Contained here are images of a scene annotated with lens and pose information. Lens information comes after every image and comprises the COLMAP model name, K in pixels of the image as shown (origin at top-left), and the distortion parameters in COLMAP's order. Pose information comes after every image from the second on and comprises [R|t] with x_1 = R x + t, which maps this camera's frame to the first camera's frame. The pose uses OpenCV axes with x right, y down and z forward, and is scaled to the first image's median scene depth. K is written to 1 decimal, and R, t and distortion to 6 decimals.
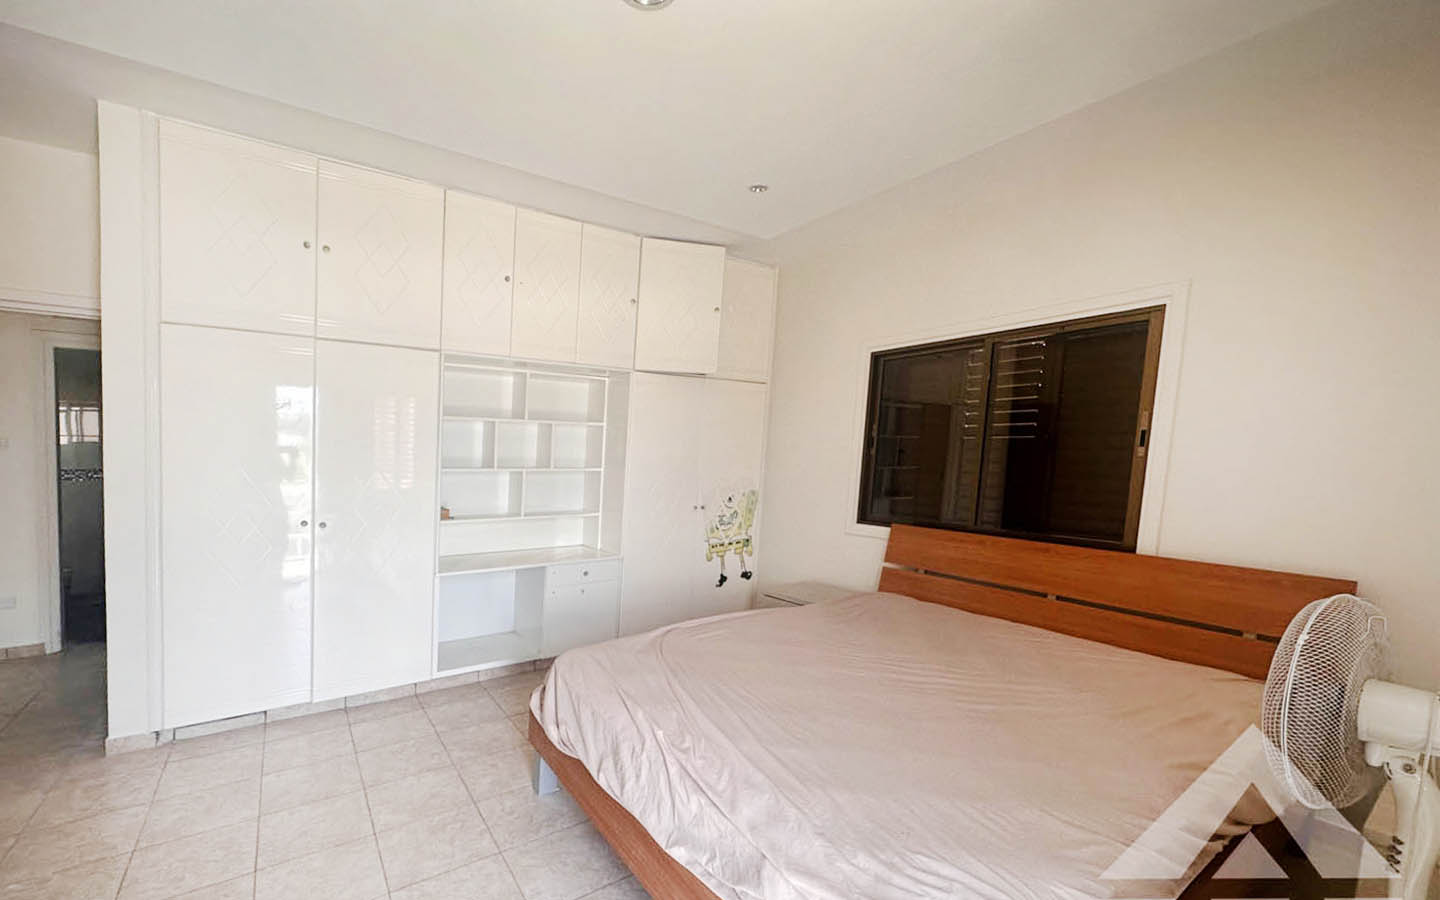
lens RADIAL K [[562.9, 0, 664.8], [0, 562.9, 450.7], [0, 0, 1]] dist [0.000428, 0.000032]
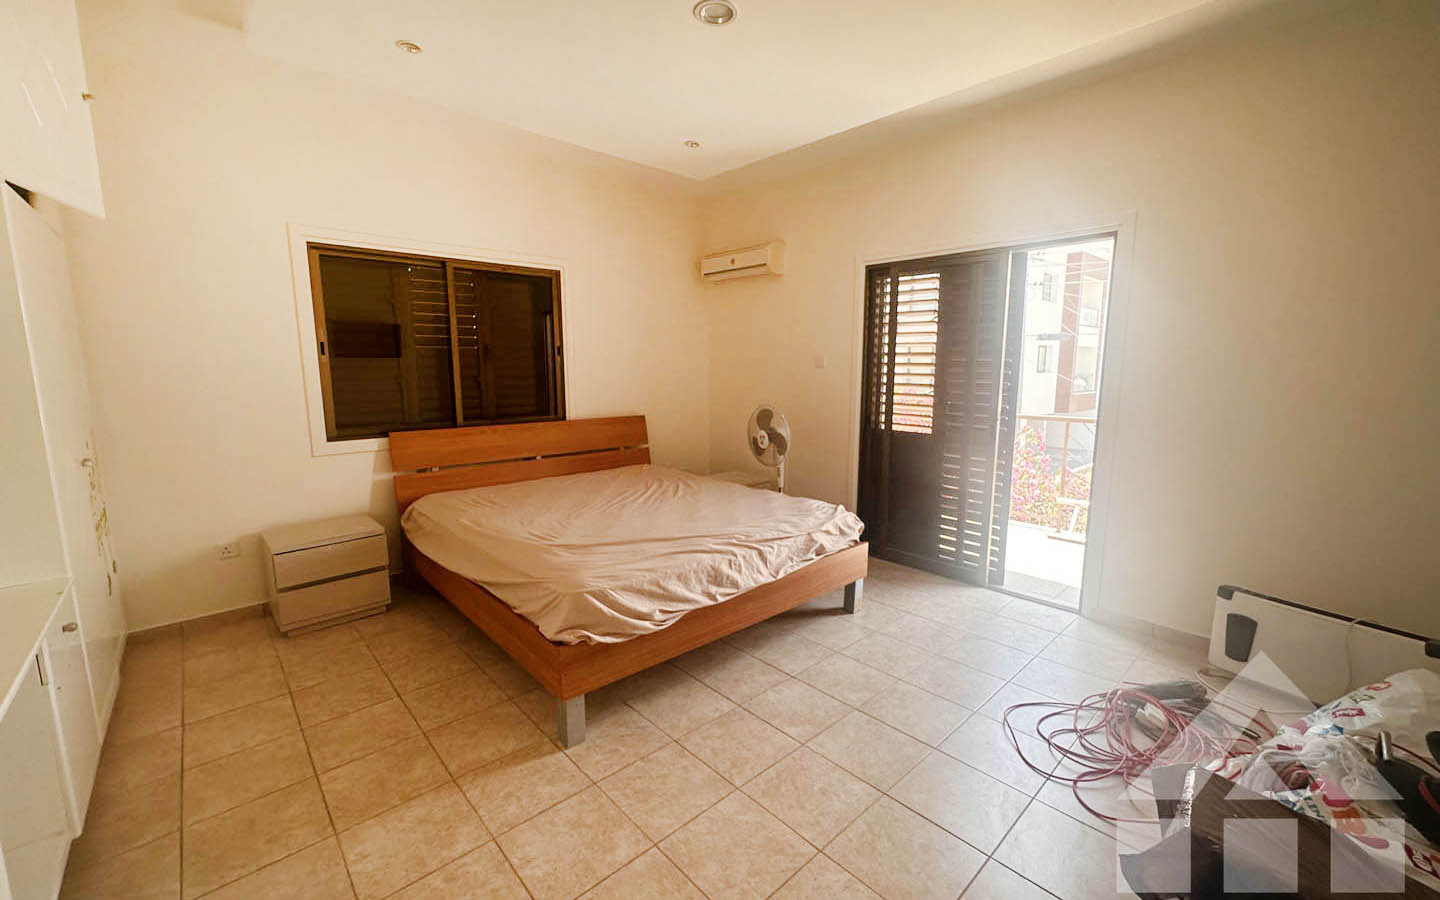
lens RADIAL K [[583.2, 0, 720.0], [0, 583.2, 450.0], [0, 0, 1]] dist [-0.000428, -0.000023]
pose [[-0.136702, -0.158201, 0.977898, -0.913936], [0.001897, 0.987122, 0.159958, -0.009299], [-0.990610, 0.023722, -0.134642, 0.734149]]
